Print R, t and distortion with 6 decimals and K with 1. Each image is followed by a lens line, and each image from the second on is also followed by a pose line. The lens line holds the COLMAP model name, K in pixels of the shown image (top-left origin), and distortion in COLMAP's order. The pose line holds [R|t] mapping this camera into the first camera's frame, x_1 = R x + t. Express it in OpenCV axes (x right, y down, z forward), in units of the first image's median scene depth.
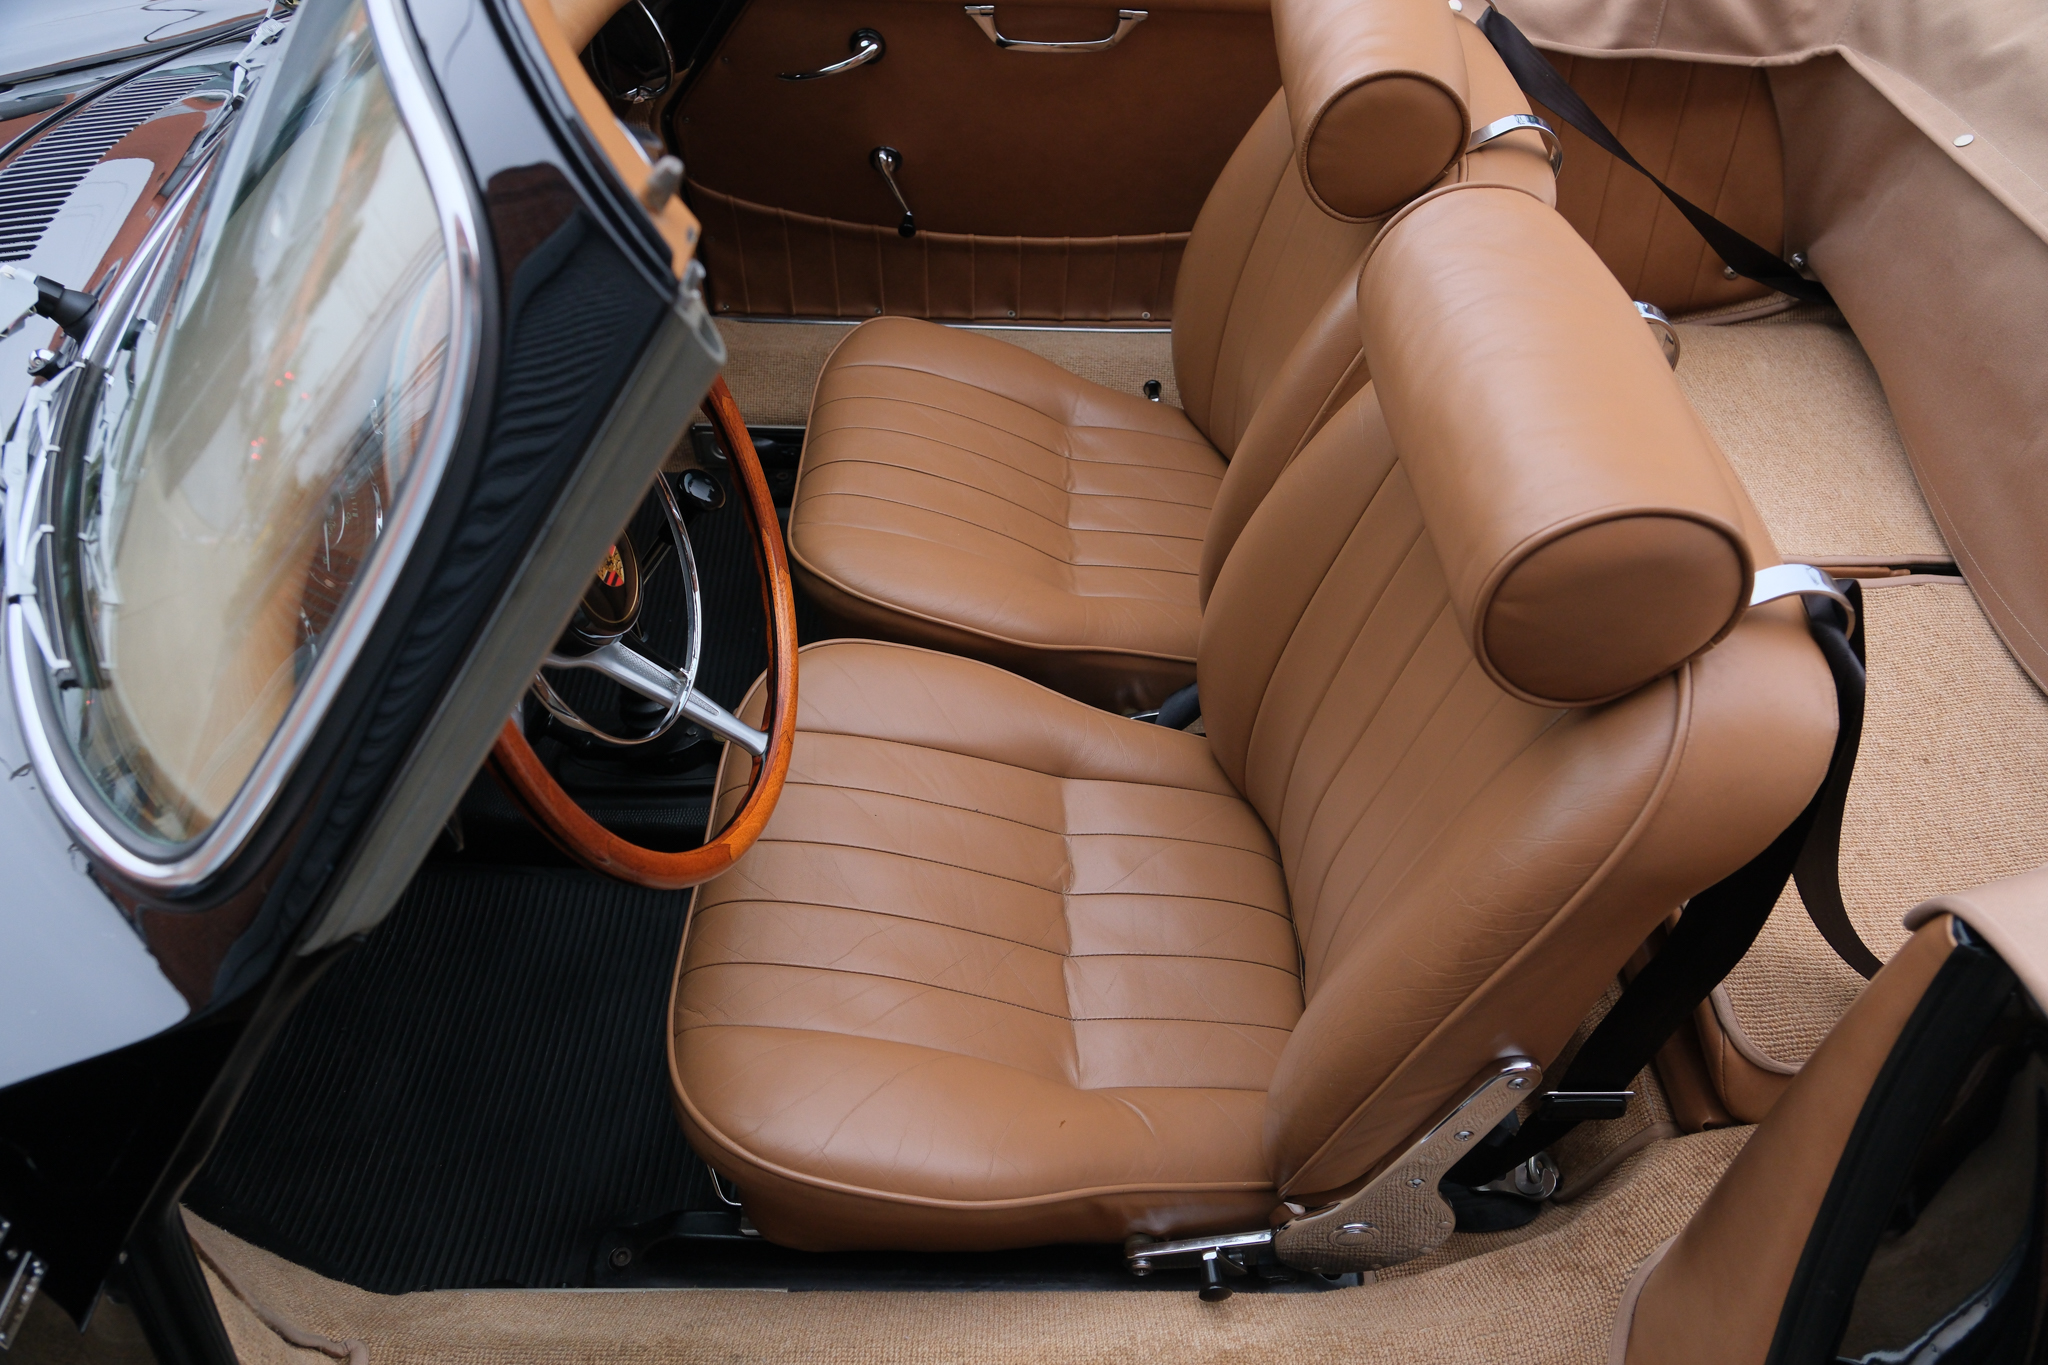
lens RADIAL K [[1402.8, 0, 1018.9], [0, 1402.8, 676.9], [0, 0, 1]] dist [-0.019248, -0.000689]
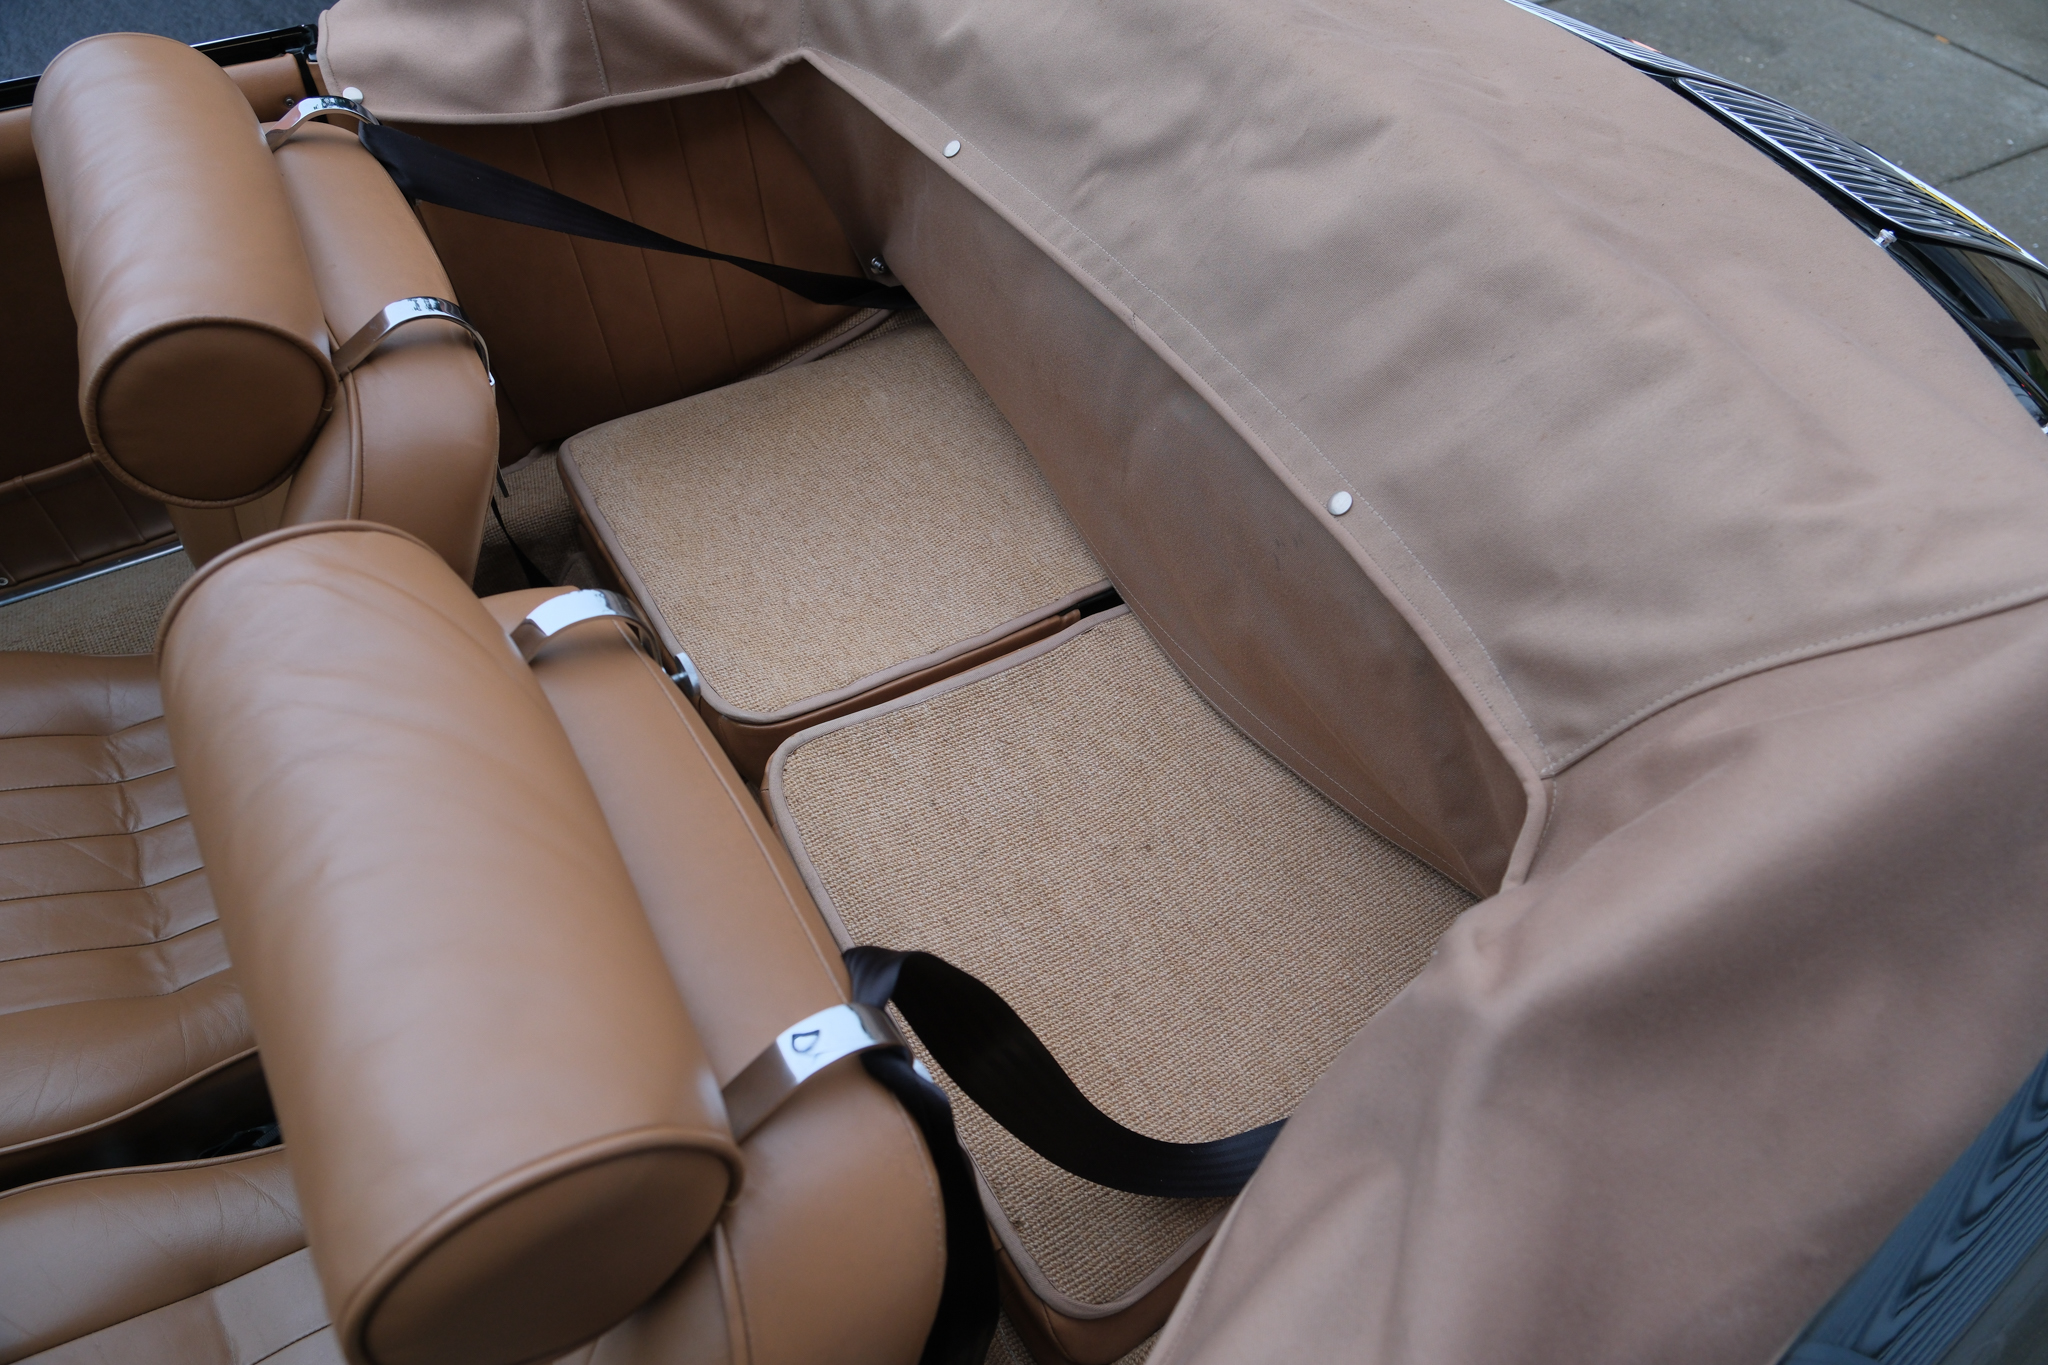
lens RADIAL K [[1402.8, 0, 1028.3], [0, 1402.8, 691.3], [0, 0, 1]] dist [-0.019248, -0.000689]
pose [[0.850692, -0.386509, 0.356277, 0.242710], [0.358488, 0.922273, 0.144563, -0.160407], [-0.384460, 0.004742, 0.923130, 0.146222]]
